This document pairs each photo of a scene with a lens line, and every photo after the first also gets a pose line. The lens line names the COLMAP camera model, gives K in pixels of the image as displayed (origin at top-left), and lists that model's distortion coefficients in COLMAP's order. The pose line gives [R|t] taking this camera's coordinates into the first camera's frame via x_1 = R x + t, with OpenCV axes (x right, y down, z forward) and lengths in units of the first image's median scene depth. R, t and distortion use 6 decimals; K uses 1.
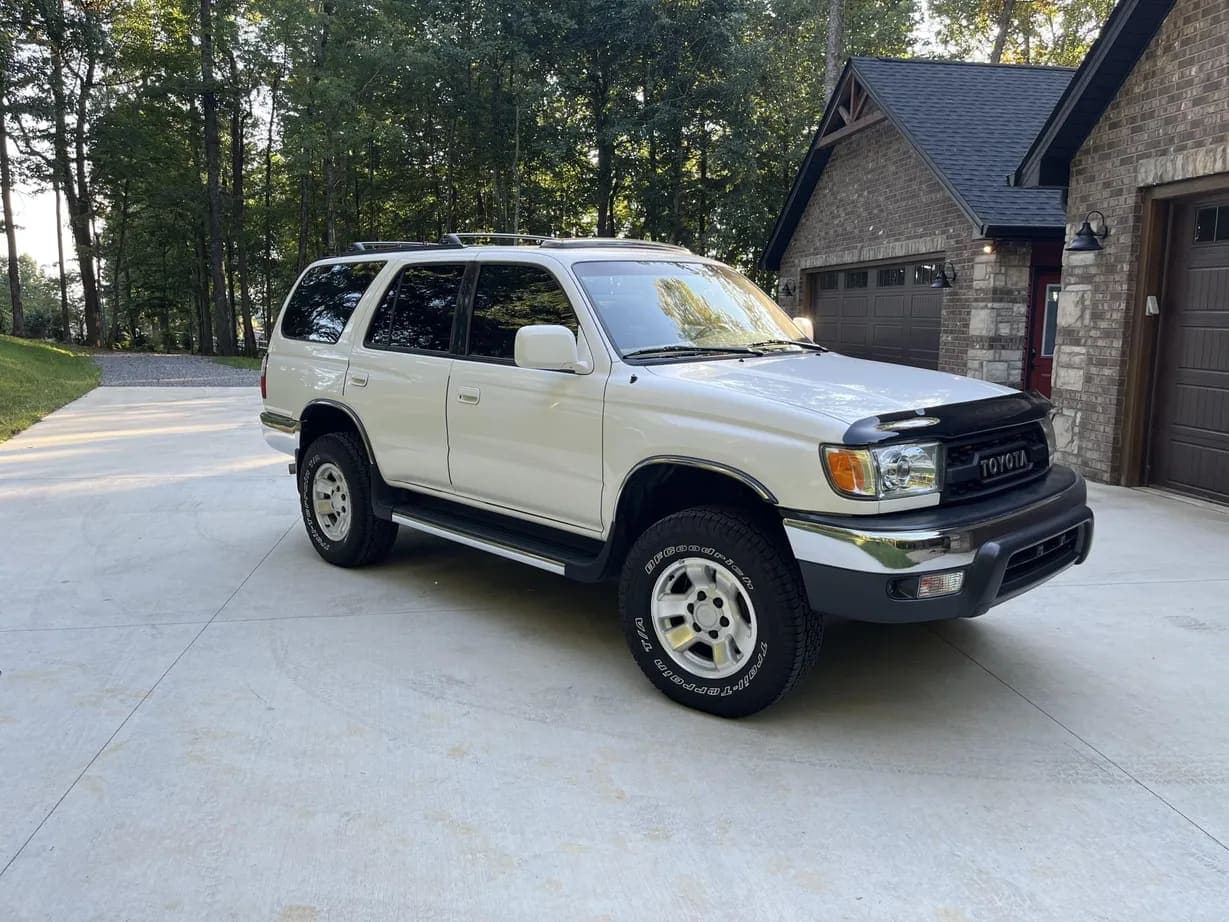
lens RADIAL K [[934.3, 0, 612.1], [0, 934.3, 450.5], [0, 0, 1]] dist [0.072003, -0.100680]
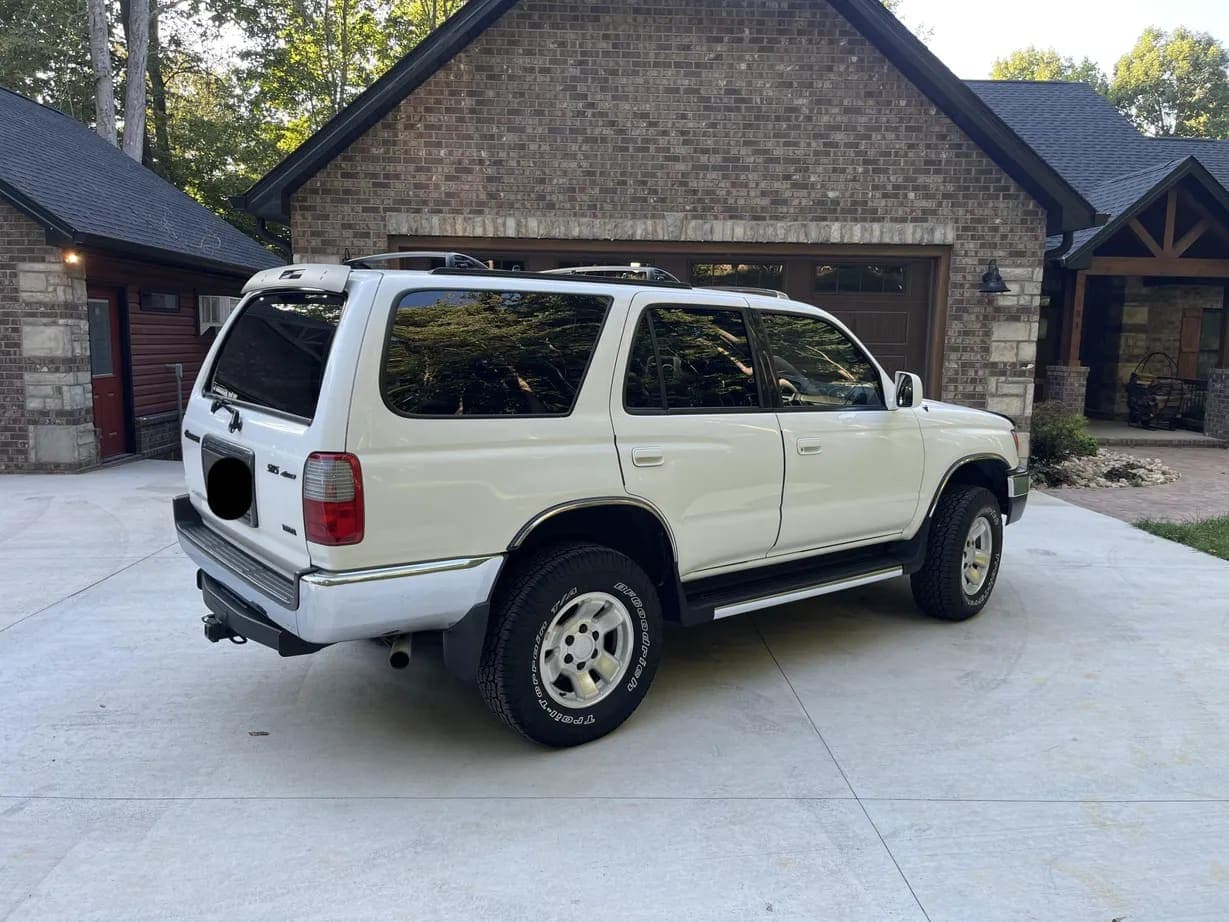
lens RADIAL K [[934.3, 0, 616.1], [0, 934.3, 457.3], [0, 0, 1]] dist [0.072003, -0.100680]
pose [[0.091061, -0.138504, 0.986167, -0.596904], [0.128953, 0.983583, 0.126234, -0.103288], [-0.987461, 0.115674, 0.107427, 0.569294]]
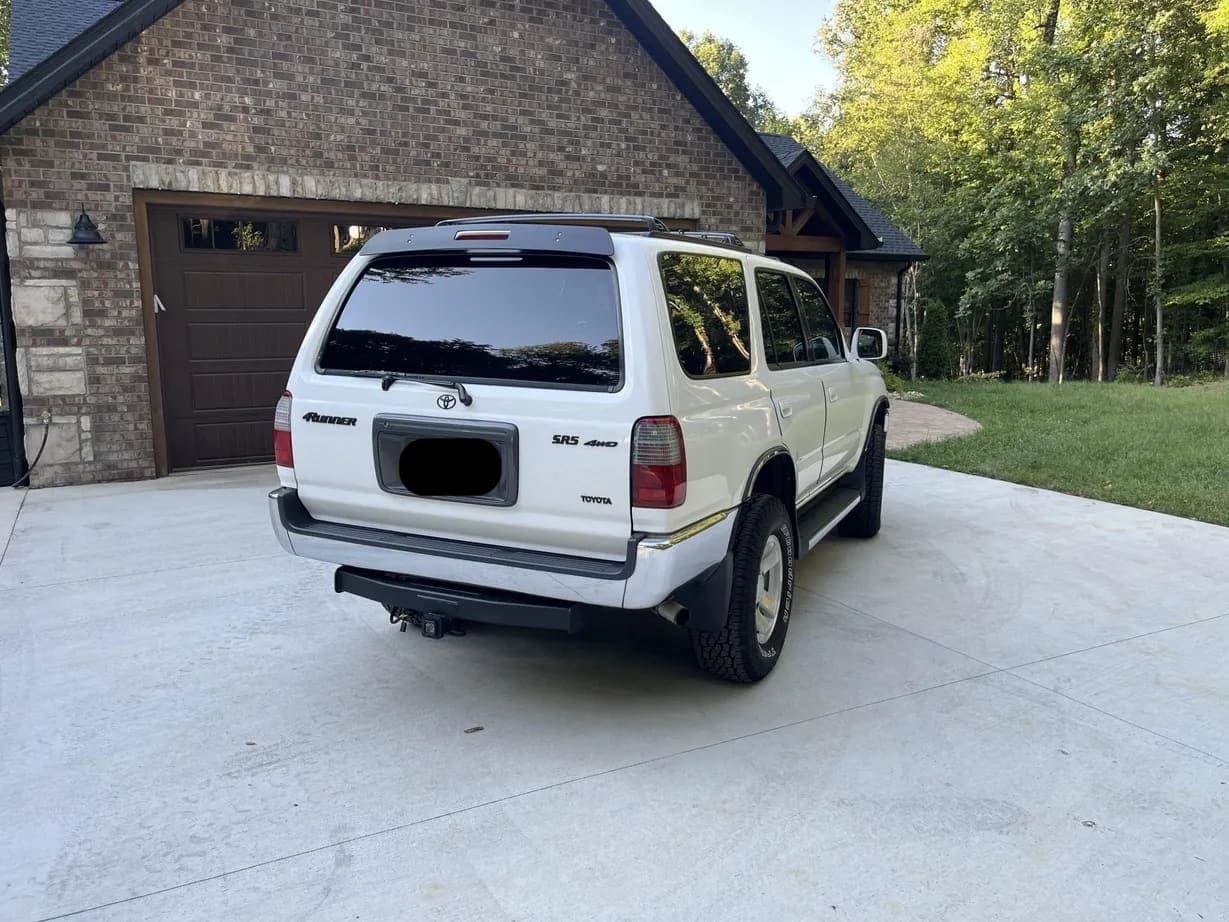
lens RADIAL K [[934.3, 0, 620.3], [0, 934.3, 458.9], [0, 0, 1]] dist [0.072003, -0.100680]
pose [[-0.365491, -0.157050, 0.917470, -0.576696], [0.130951, 0.967185, 0.217727, -0.136831], [-0.921558, 0.199721, -0.332931, 0.845371]]
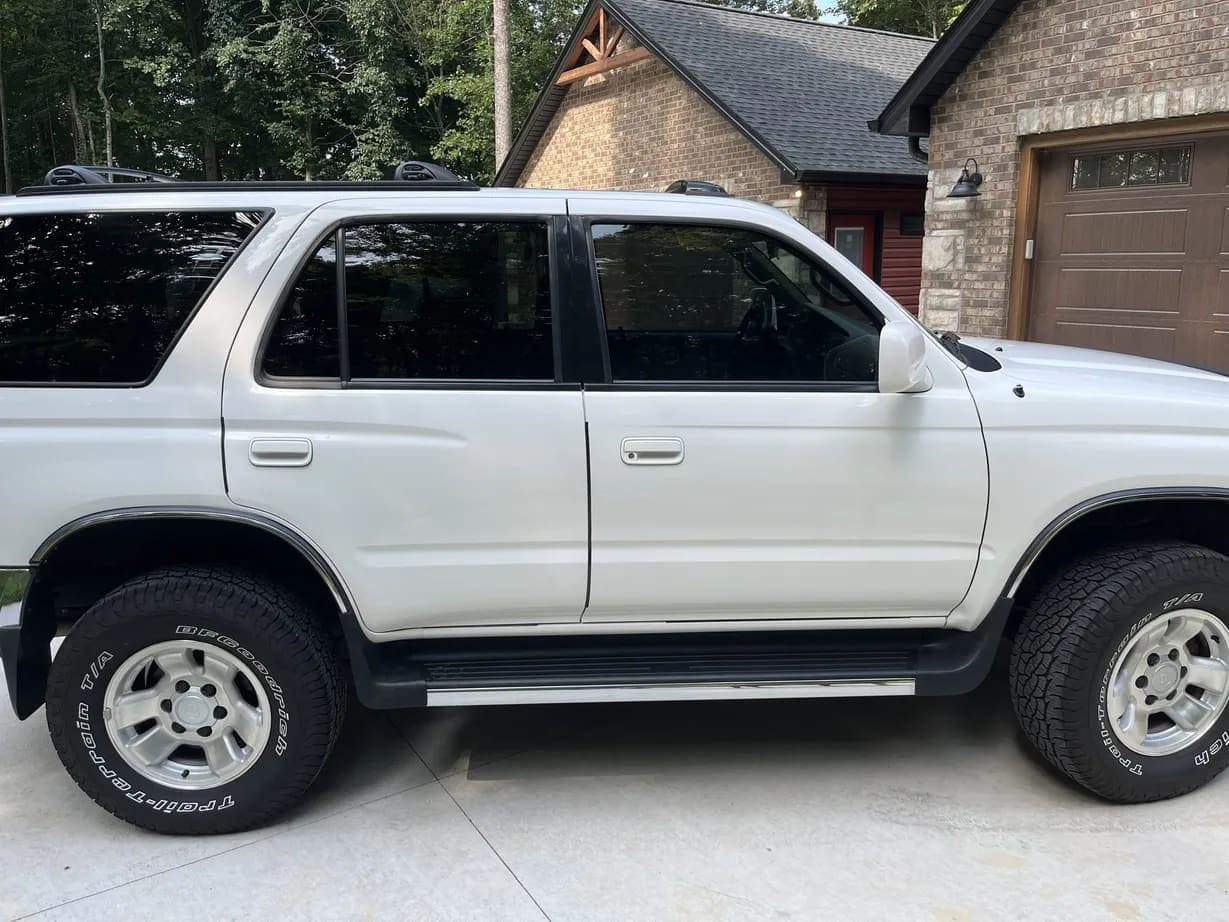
lens RADIAL K [[934.3, 0, 608.6], [0, 934.3, 451.6], [0, 0, 1]] dist [0.072003, -0.100680]
pose [[0.911053, -0.109541, 0.397472, -0.293835], [0.084700, 0.993223, 0.079585, -0.047328], [-0.403496, -0.038841, 0.914157, 0.191403]]
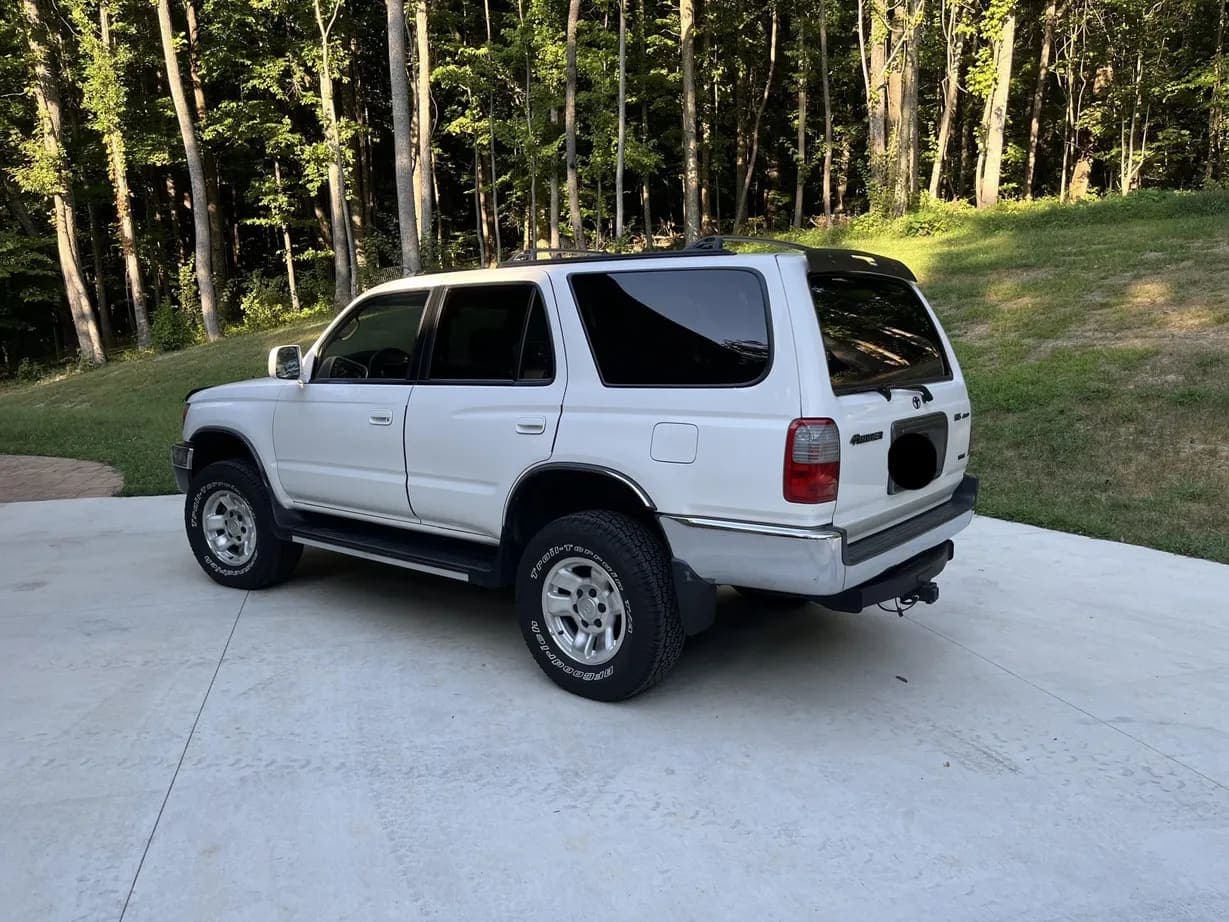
lens RADIAL K [[934.3, 0, 620.7], [0, 934.3, 461.6], [0, 0, 1]] dist [0.072003, -0.100680]
pose [[-0.989318, 0.027790, -0.143099, 0.004613], [-0.015771, 0.955493, 0.294593, -0.188756], [0.144917, 0.293703, -0.944848, 1.190200]]
